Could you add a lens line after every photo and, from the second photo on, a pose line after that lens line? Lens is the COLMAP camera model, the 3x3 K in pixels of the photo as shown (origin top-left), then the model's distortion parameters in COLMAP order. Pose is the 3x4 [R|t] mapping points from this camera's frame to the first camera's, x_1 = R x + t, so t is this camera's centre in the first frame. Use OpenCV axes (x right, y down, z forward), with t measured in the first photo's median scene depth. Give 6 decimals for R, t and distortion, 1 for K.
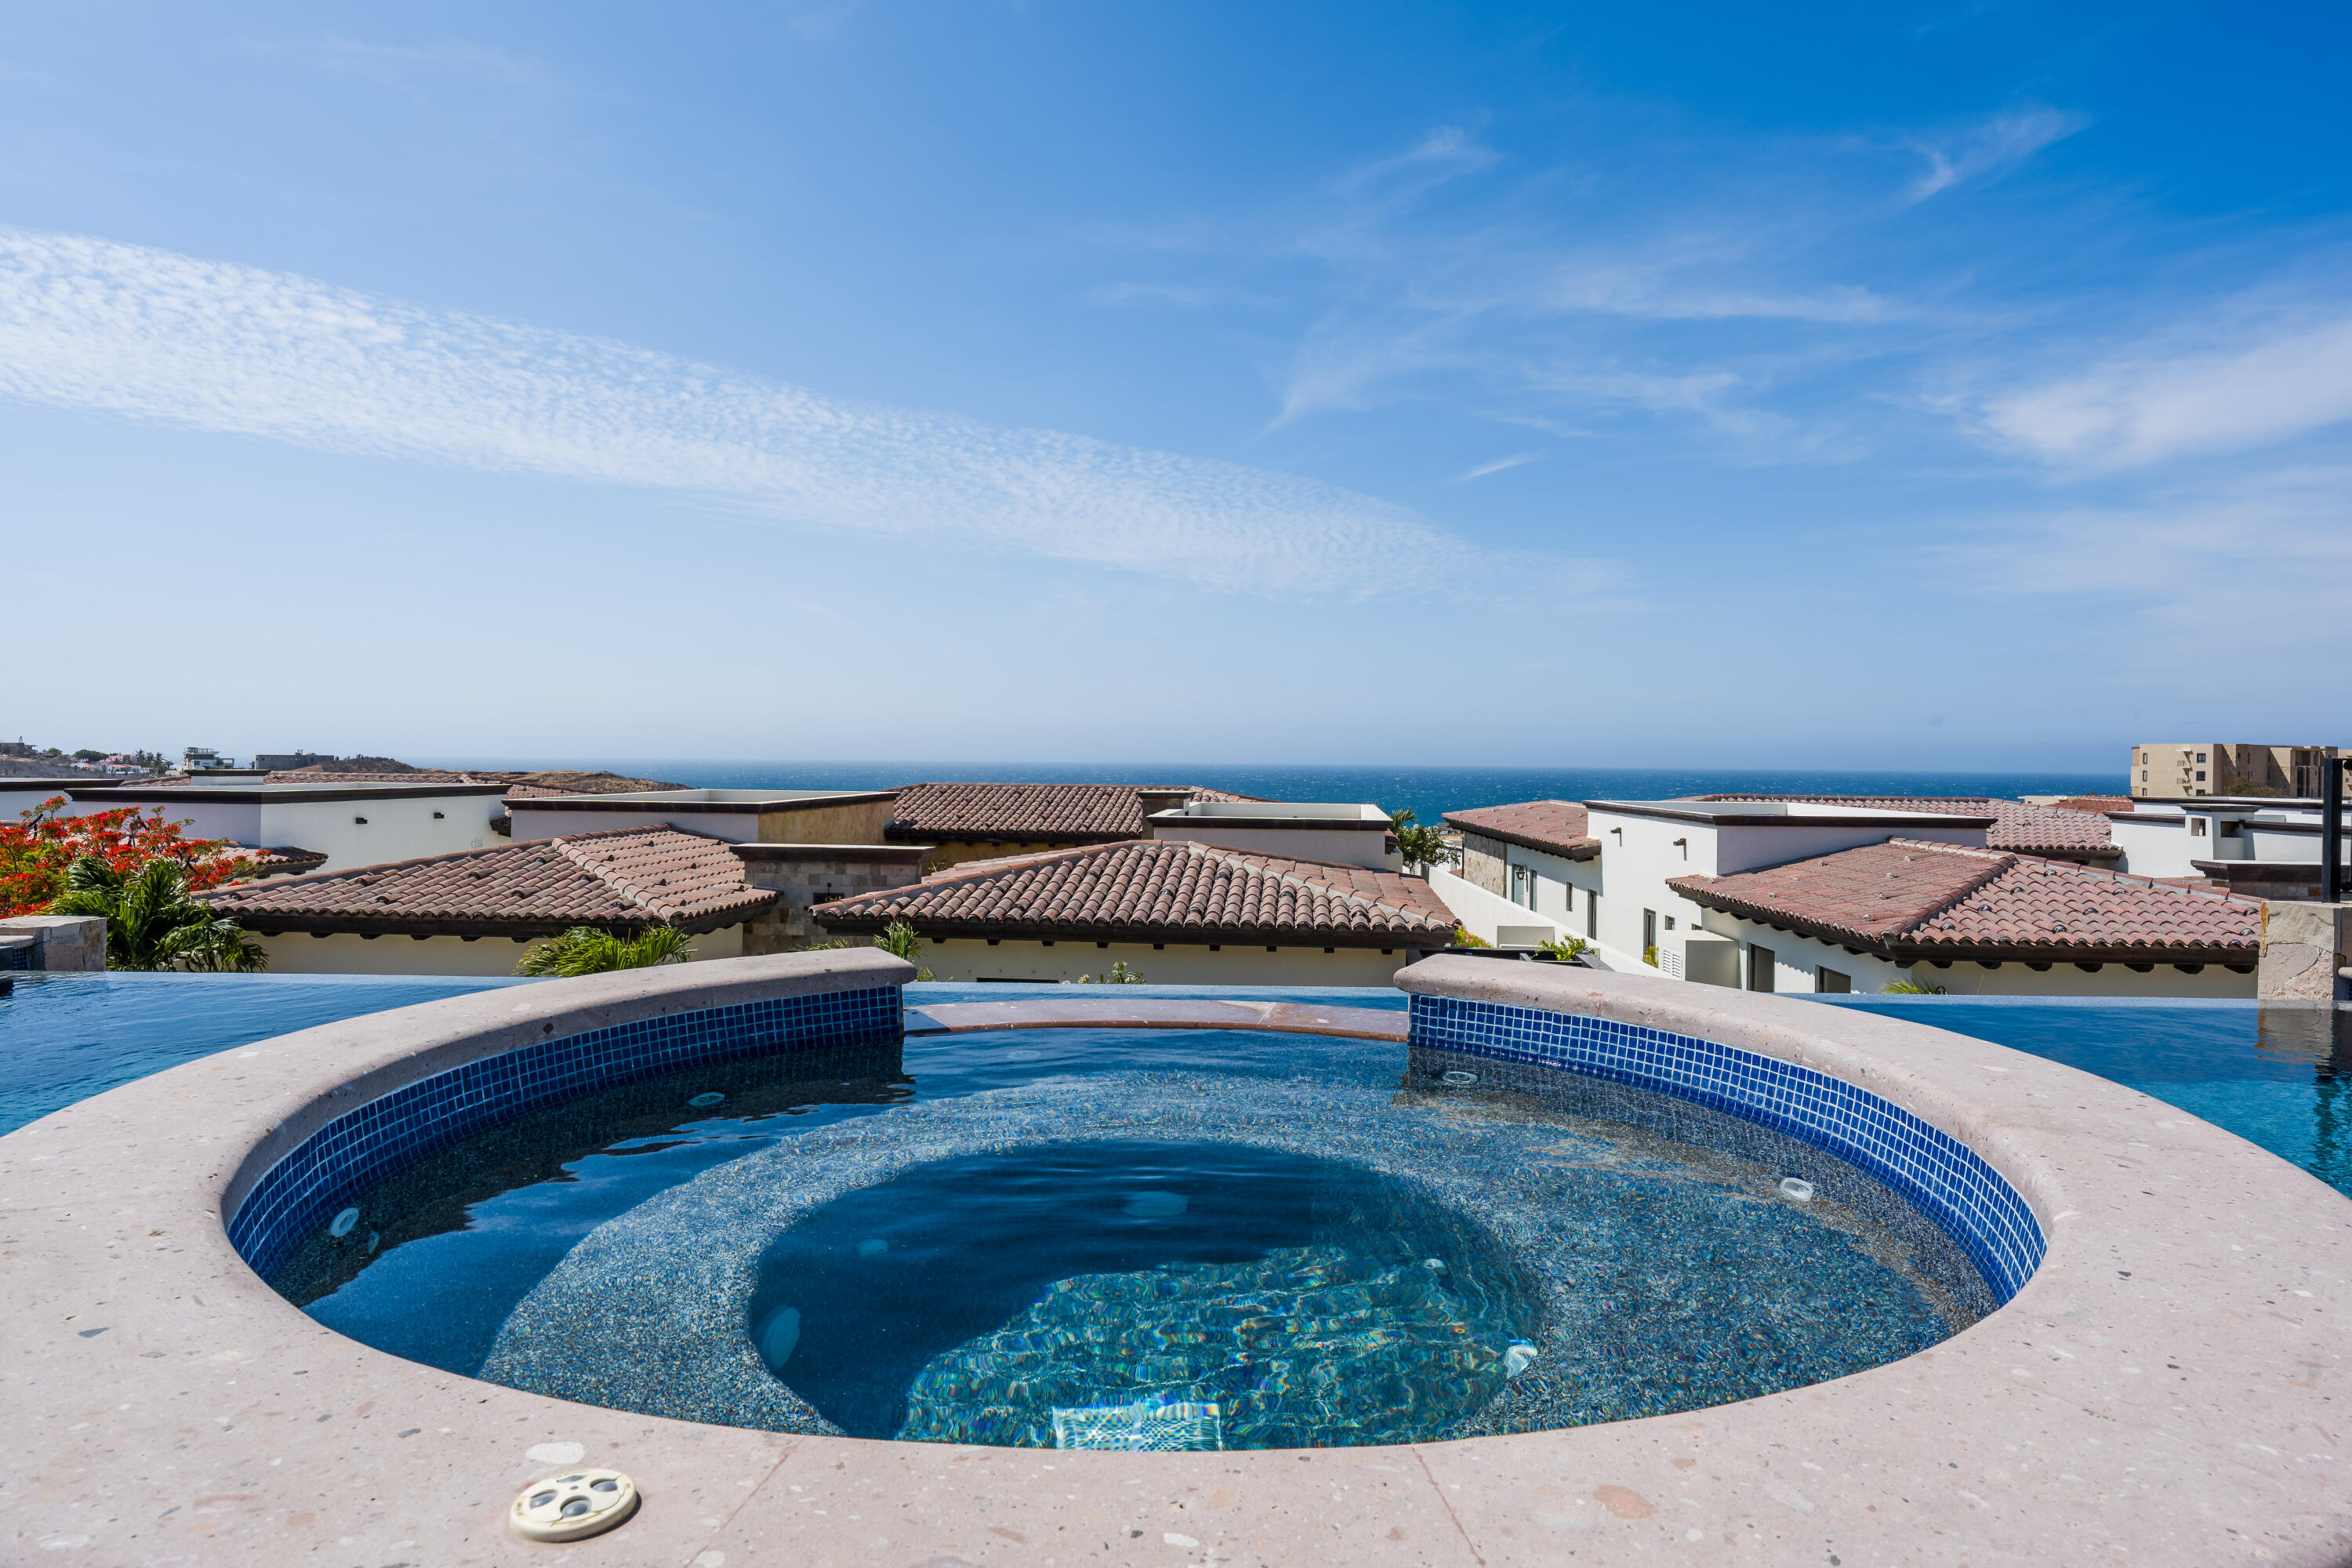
lens RADIAL K [[1424.4, 0, 1168.8], [0, 1424.4, 777.1], [0, 0, 1]] dist [-0.001216, 0.000542]
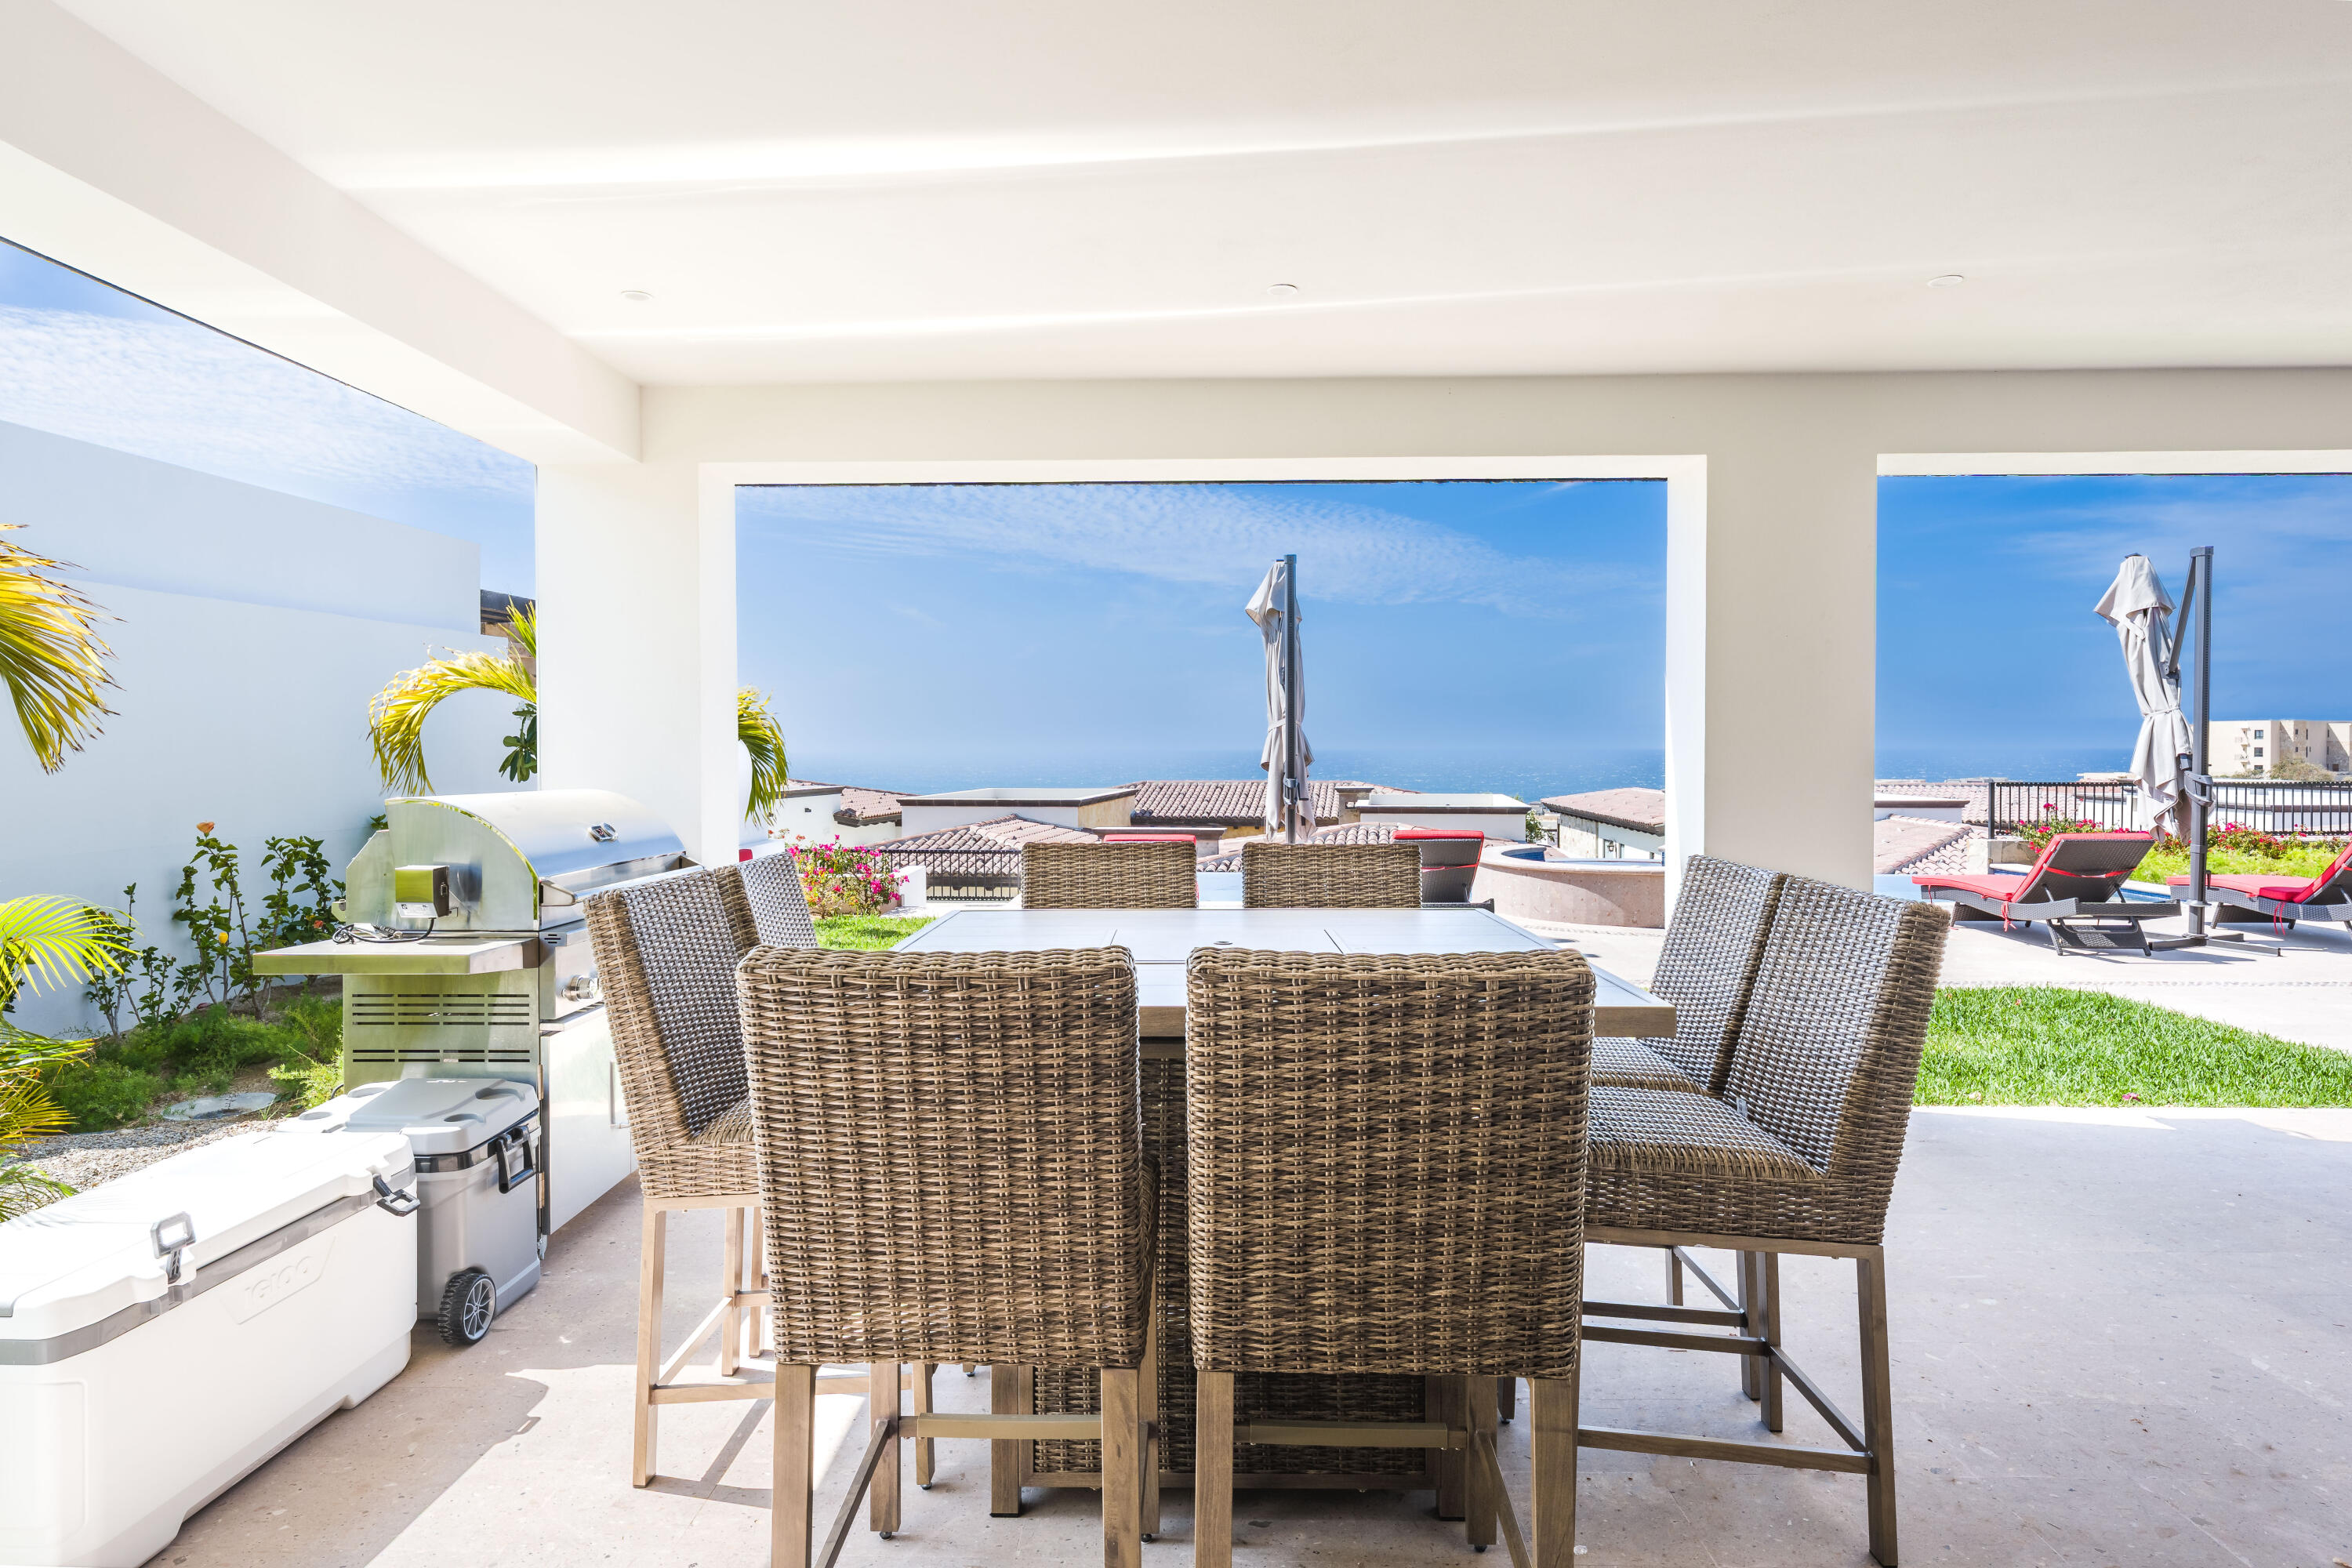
lens RADIAL K [[1363.8, 0, 1176.4], [0, 1363.8, 784.0], [0, 0, 1]] dist [-0.000862, -0.001616]
pose [[0.998678, -0.011682, -0.050059, -0.122667], [0.012392, 0.999826, 0.013914, -0.015093], [0.049888, -0.014516, 0.998649, -0.361934]]
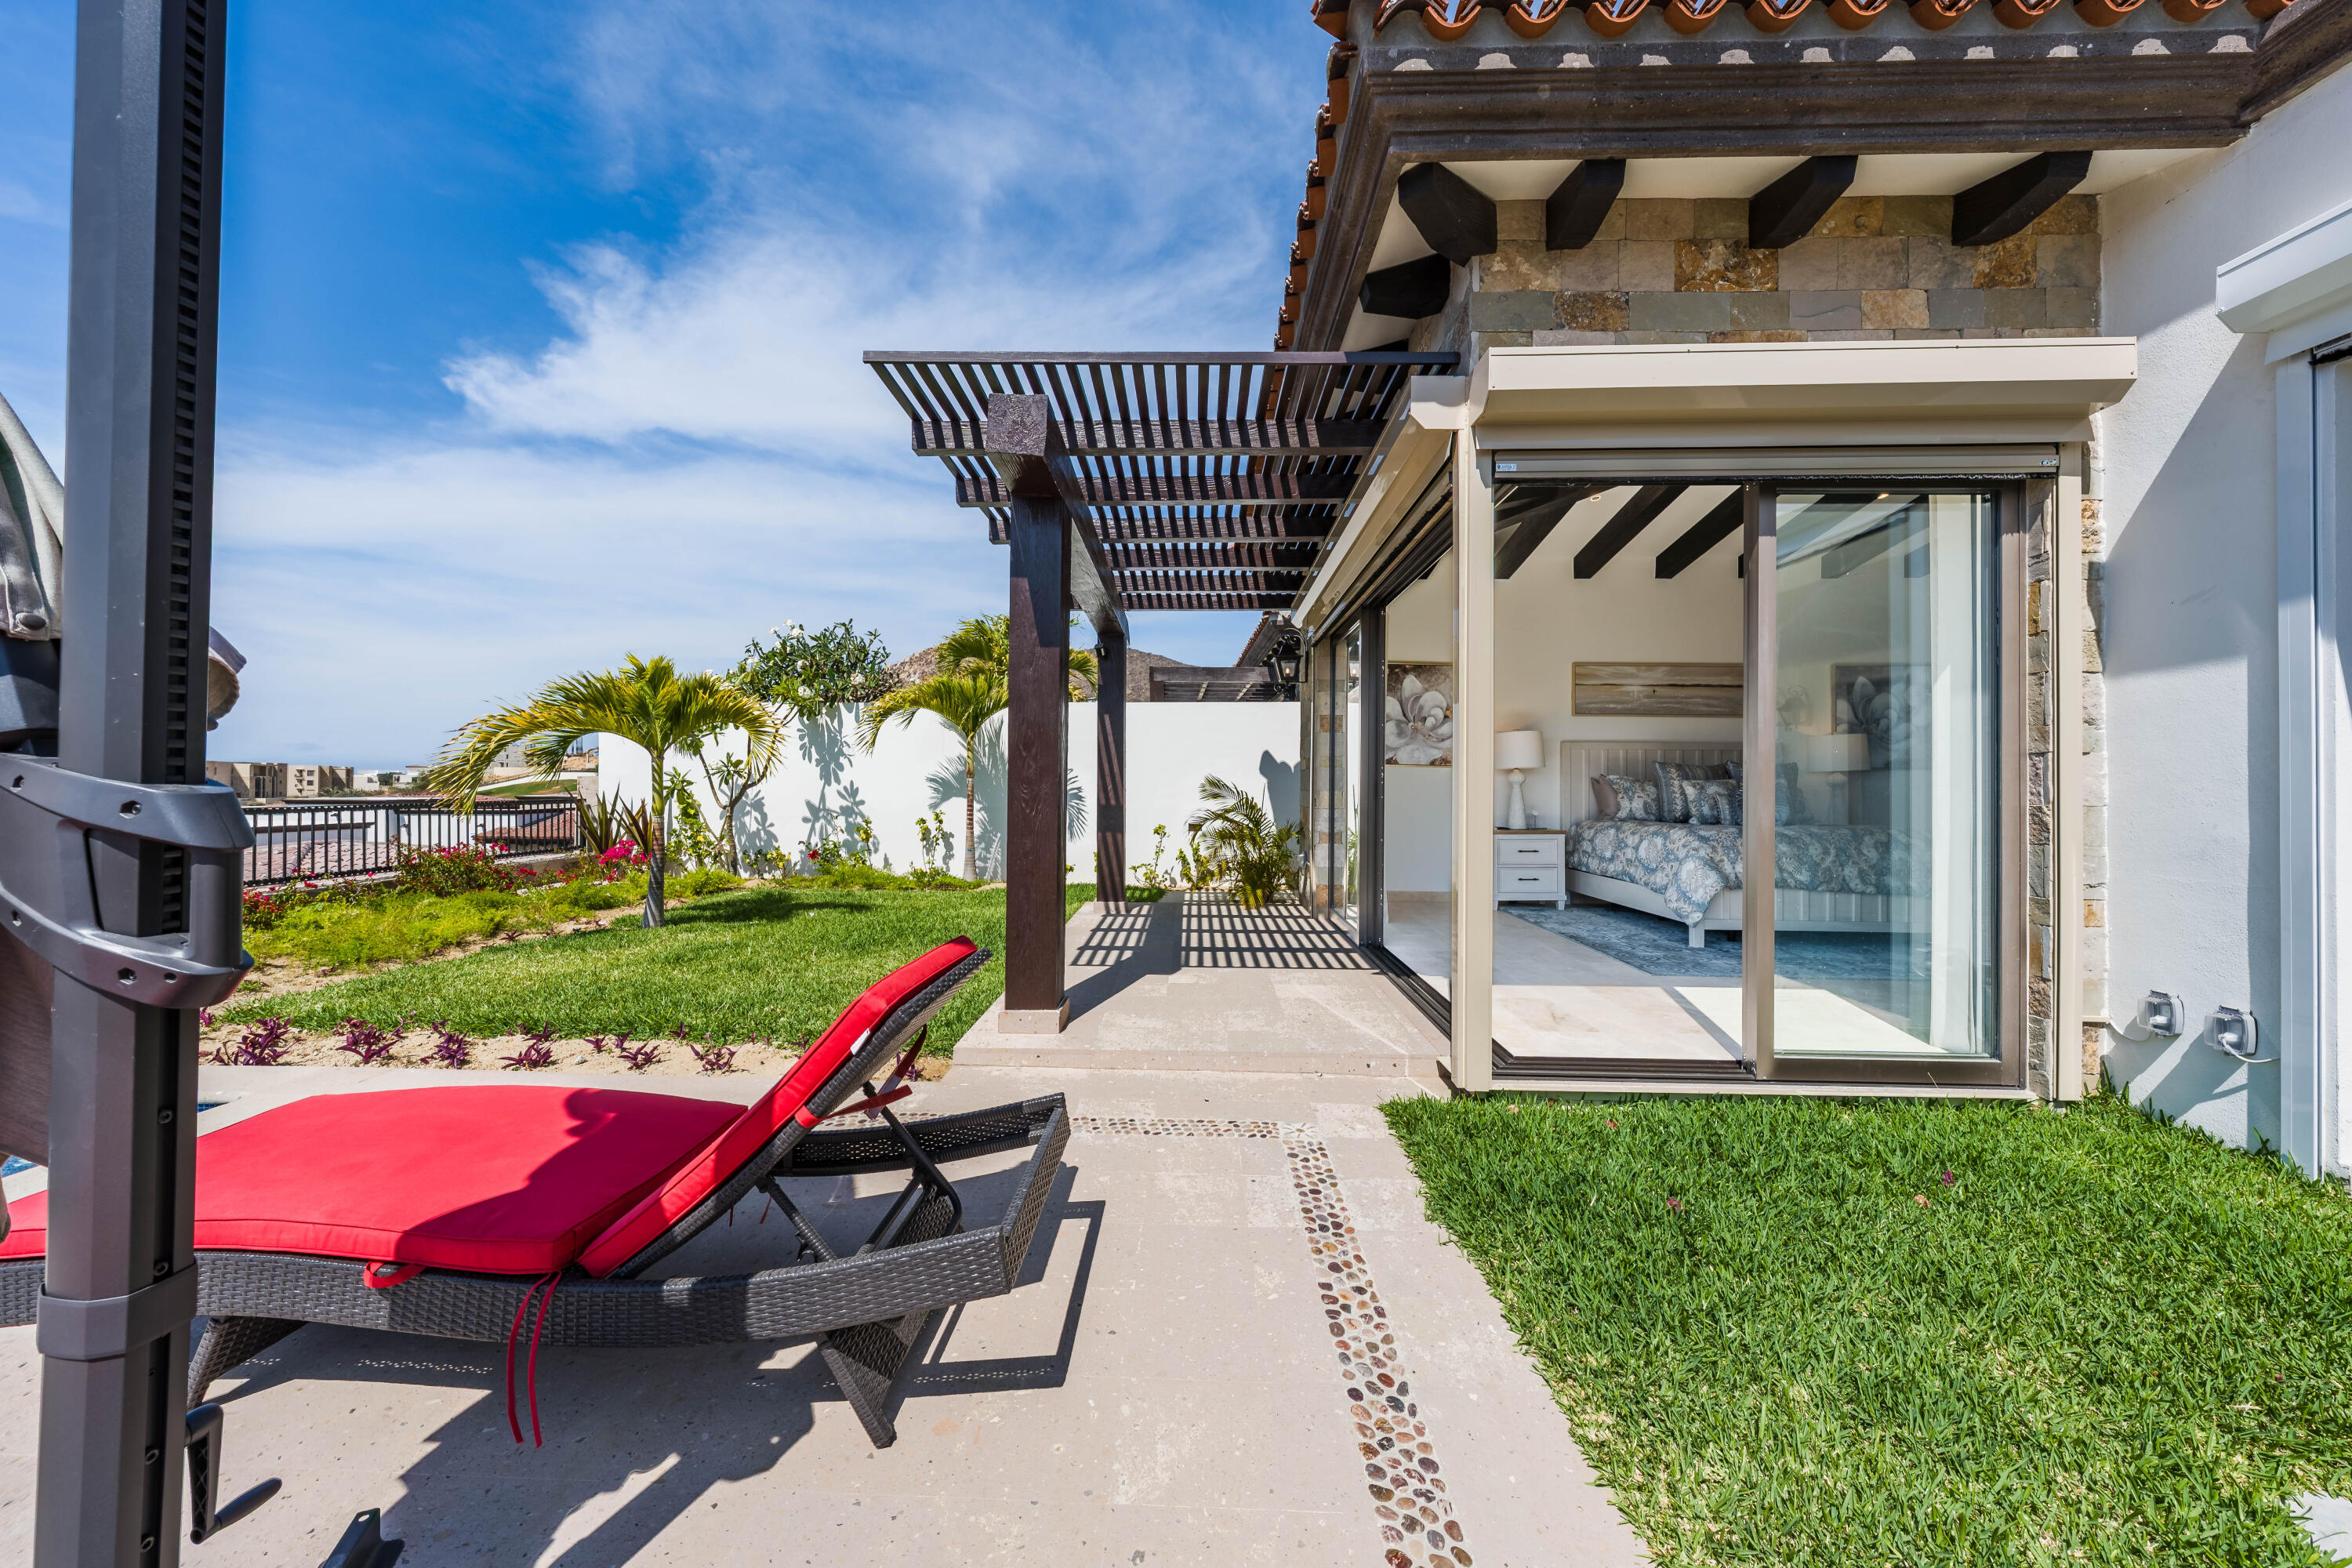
lens RADIAL K [[818.1, 0, 1162.6], [0, 818.1, 782.6], [0, 0, 1]] dist [-0.001234, -0.000074]
pose [[0.067599, -0.002962, 0.997708, 0.092334], [0.003240, 0.999991, 0.002749, -0.009348], [-0.997707, 0.003046, 0.067608, -0.043202]]
